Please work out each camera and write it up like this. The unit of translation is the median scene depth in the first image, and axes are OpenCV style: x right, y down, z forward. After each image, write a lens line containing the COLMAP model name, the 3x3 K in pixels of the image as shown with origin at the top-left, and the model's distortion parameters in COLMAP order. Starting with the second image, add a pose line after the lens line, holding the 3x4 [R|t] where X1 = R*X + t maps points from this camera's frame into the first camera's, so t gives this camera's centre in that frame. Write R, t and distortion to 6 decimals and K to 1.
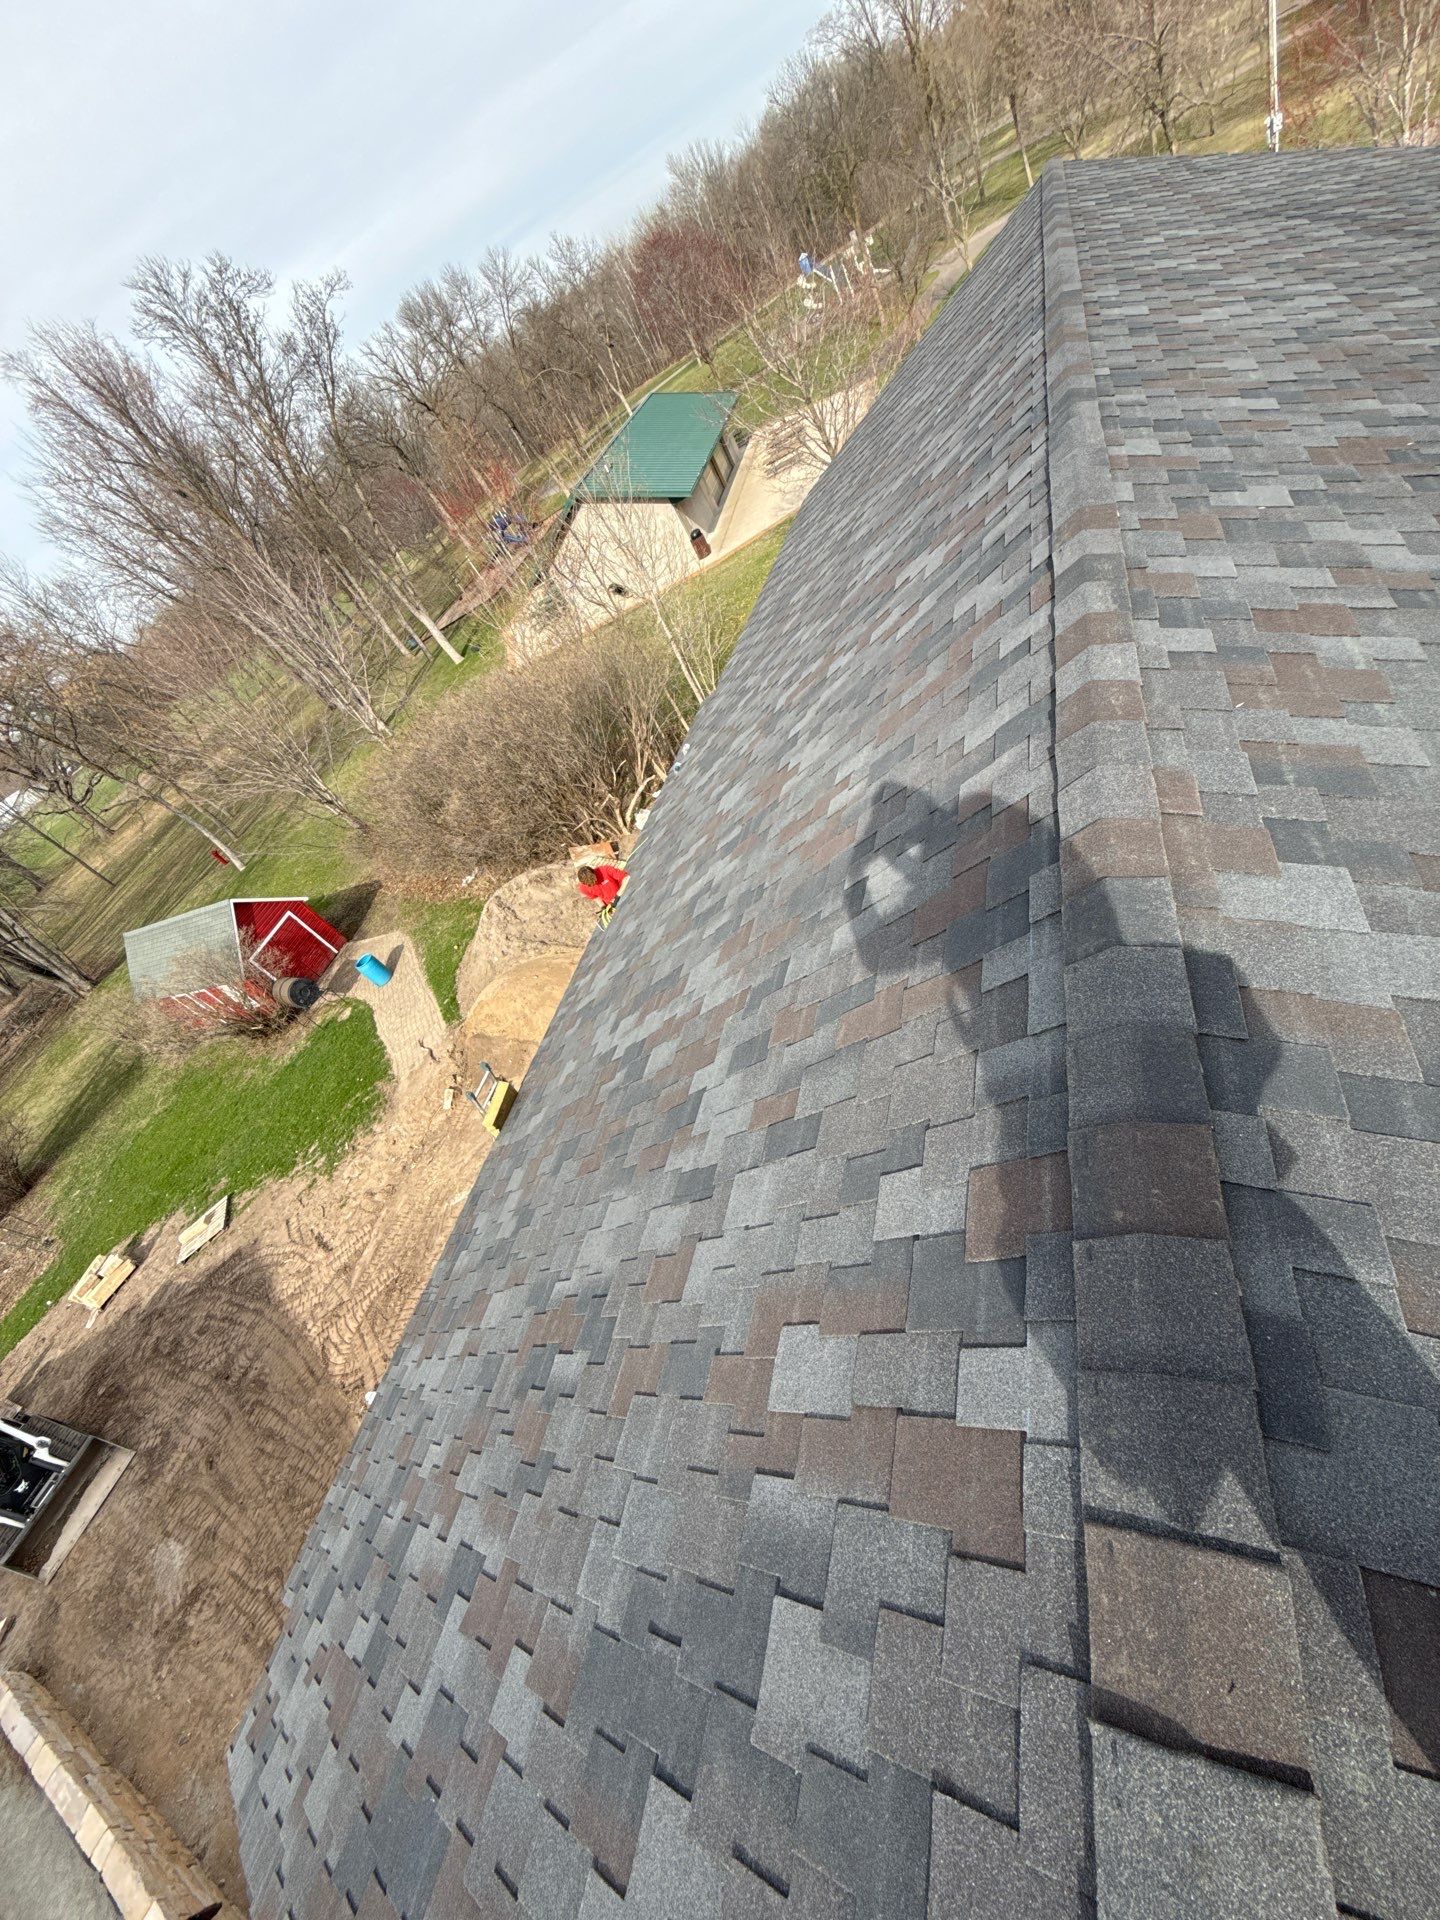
lens RADIAL K [[761.8, 0, 720.0], [0, 761.8, 960.0], [0, 0, 1]] dist [0.002041, -0.000902]
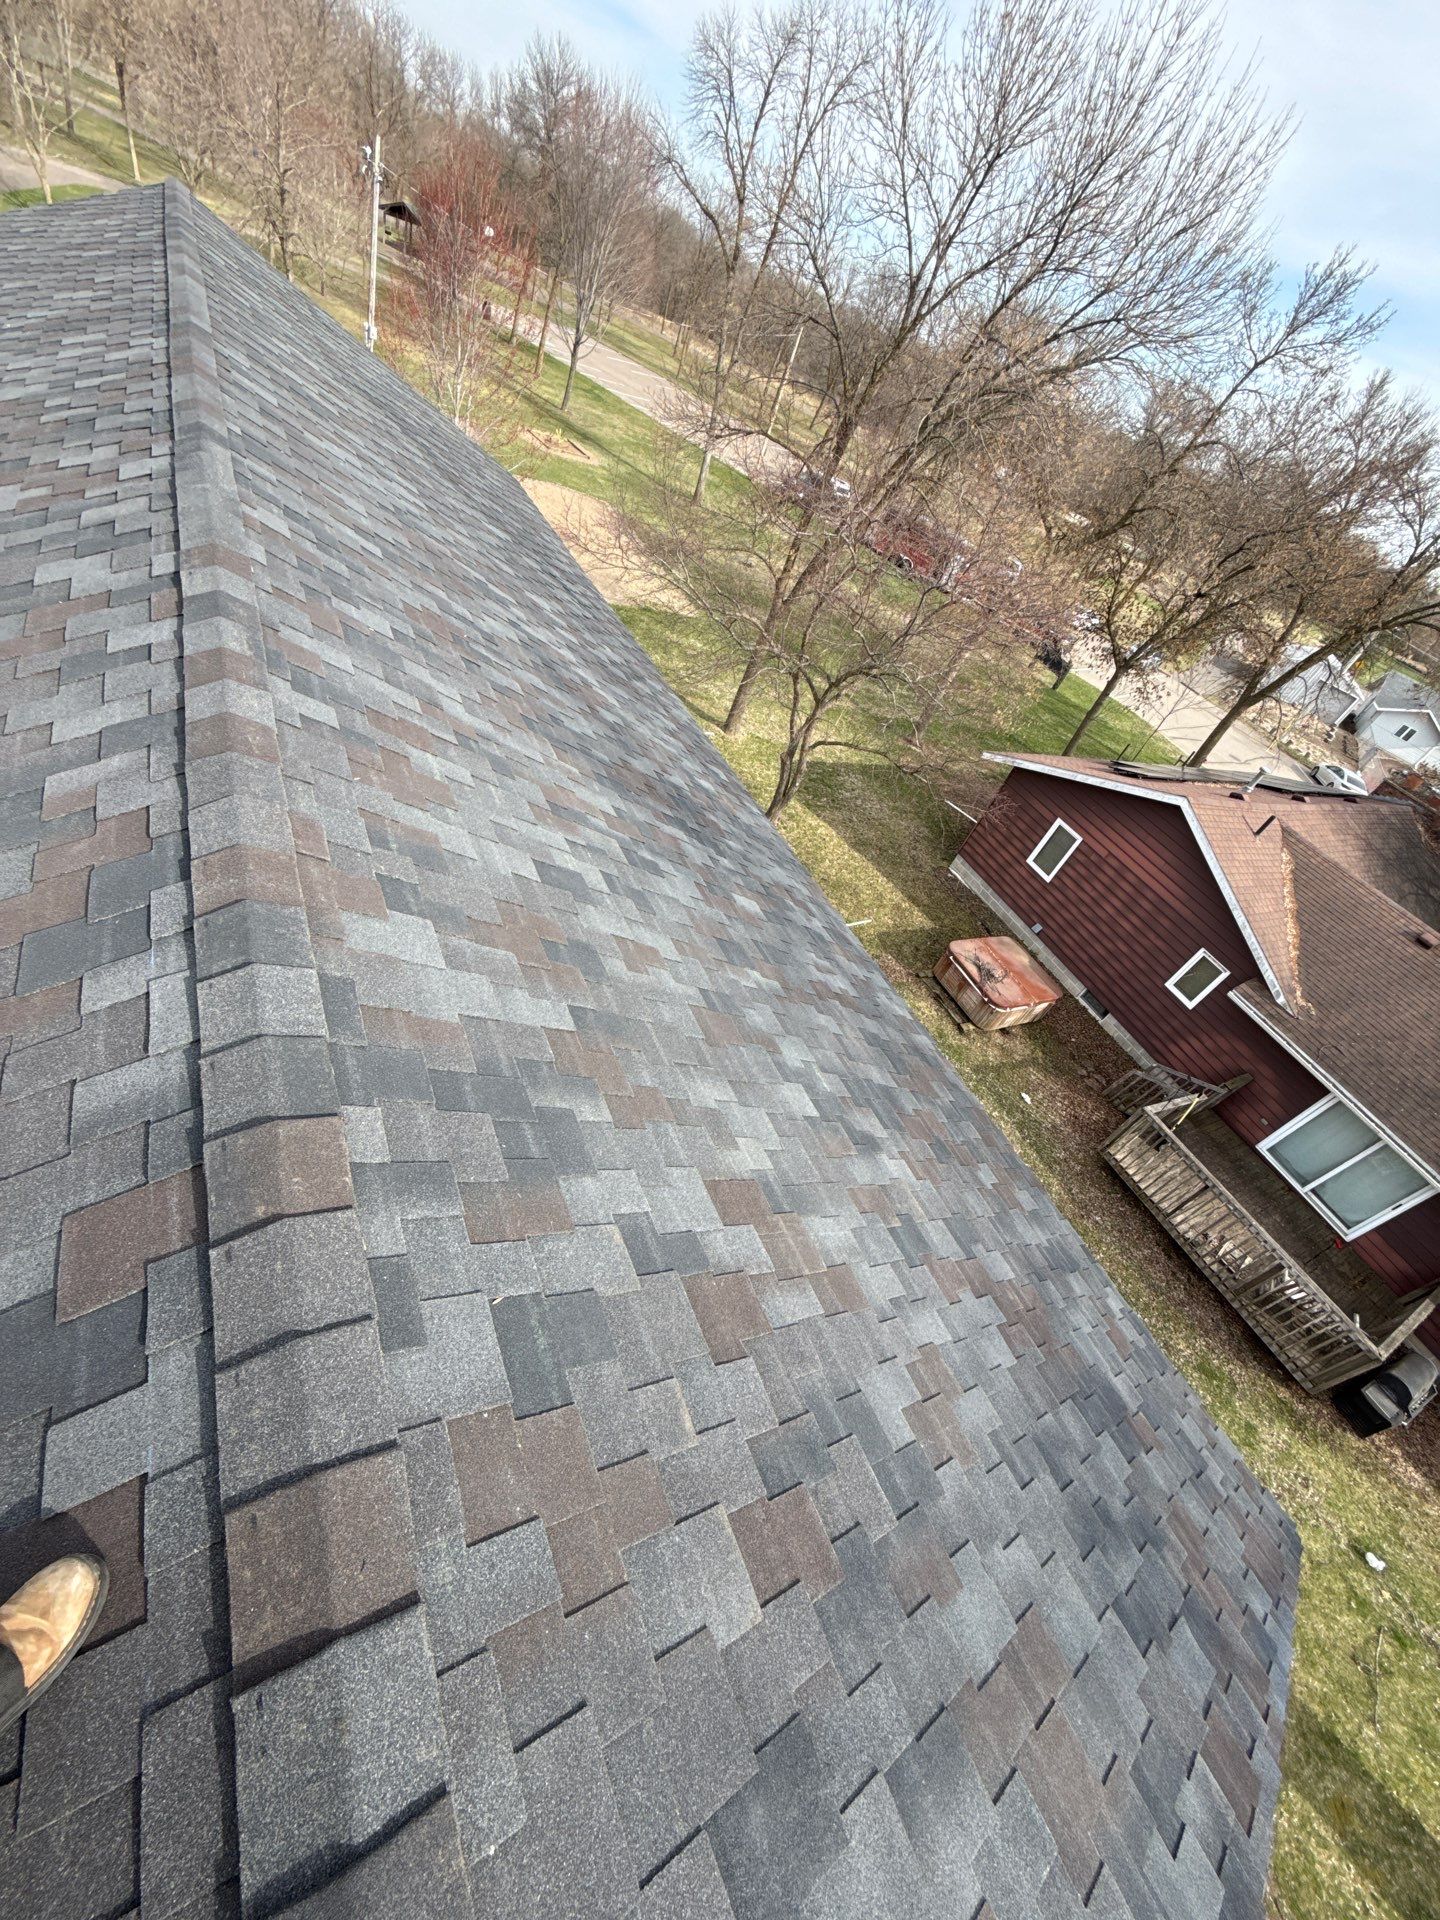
lens RADIAL K [[761.8, 0, 720.0], [0, 761.8, 960.0], [0, 0, 1]] dist [0.002041, -0.000902]
pose [[0.453364, 0.085990, 0.887168, -0.110527], [-0.006196, 0.995615, -0.093335, 0.065542], [-0.891304, 0.036818, 0.451909, -0.033816]]
